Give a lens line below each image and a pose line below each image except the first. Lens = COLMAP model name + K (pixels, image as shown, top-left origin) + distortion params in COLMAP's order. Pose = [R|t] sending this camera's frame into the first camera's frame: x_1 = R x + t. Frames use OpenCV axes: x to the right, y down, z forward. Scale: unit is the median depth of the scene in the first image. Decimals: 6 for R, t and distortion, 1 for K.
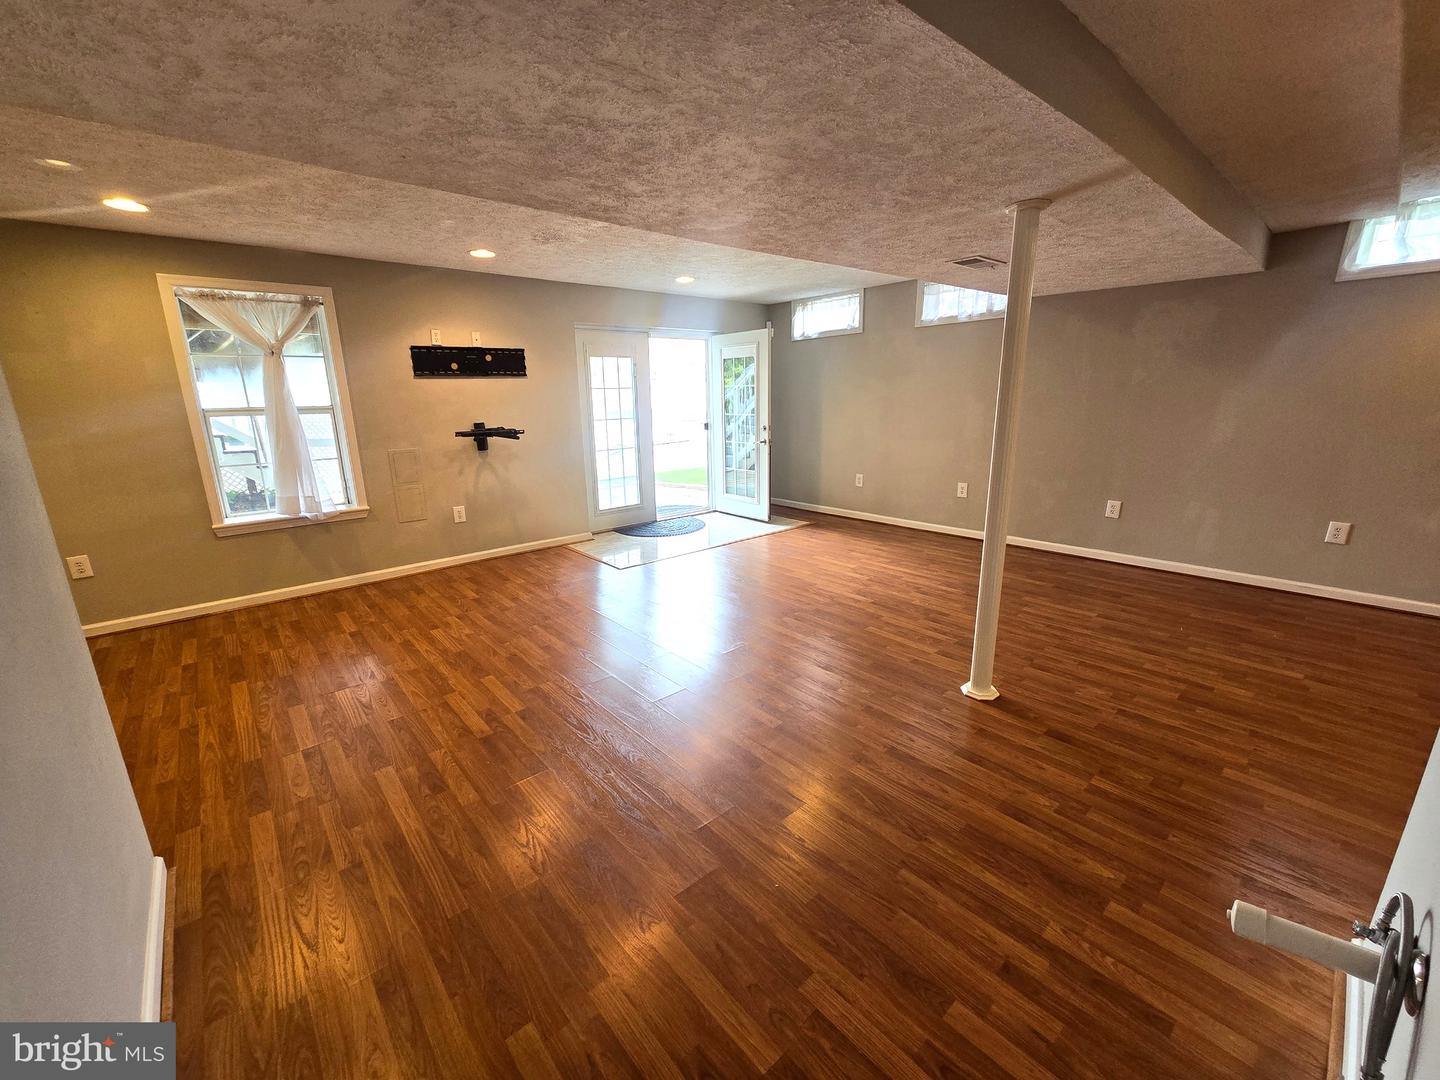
lens RADIAL K [[574.8, 0, 720.0], [0, 574.8, 540.0], [0, 0, 1]] dist [0.000523, -0.000113]
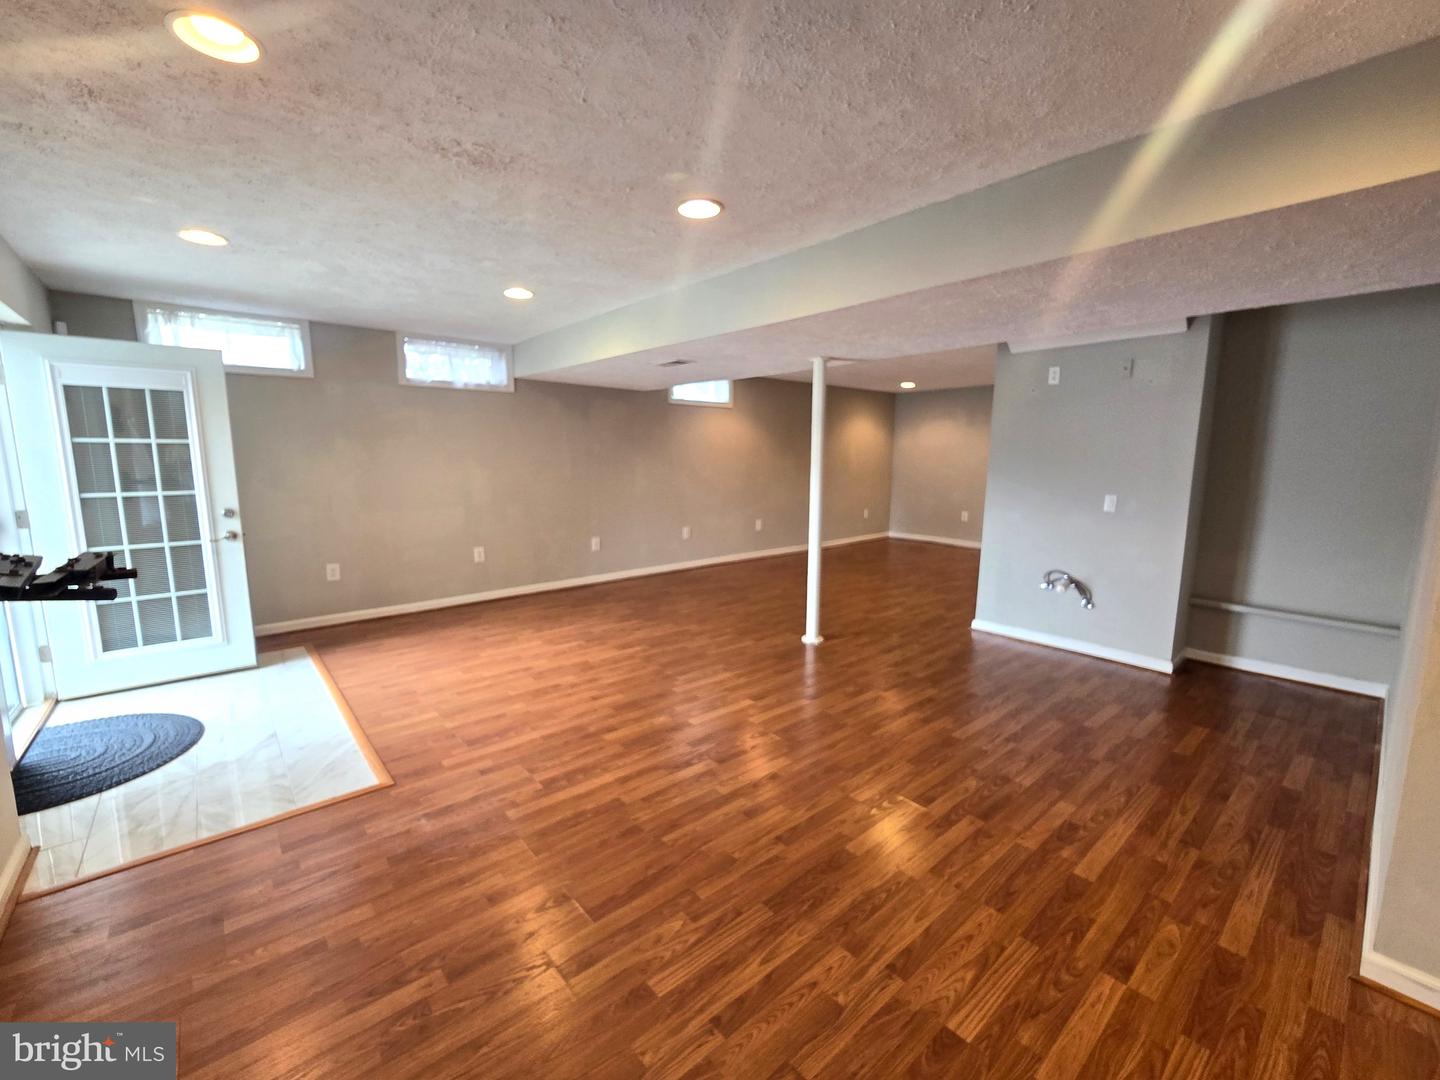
lens RADIAL K [[574.8, 0, 720.0], [0, 574.8, 540.0], [0, 0, 1]] dist [0.000523, -0.000113]
pose [[0.032730, -0.128516, 0.991167, -0.891351], [0.244505, 0.962595, 0.116737, -0.204829], [-0.969095, 0.238525, 0.062929, 0.865697]]
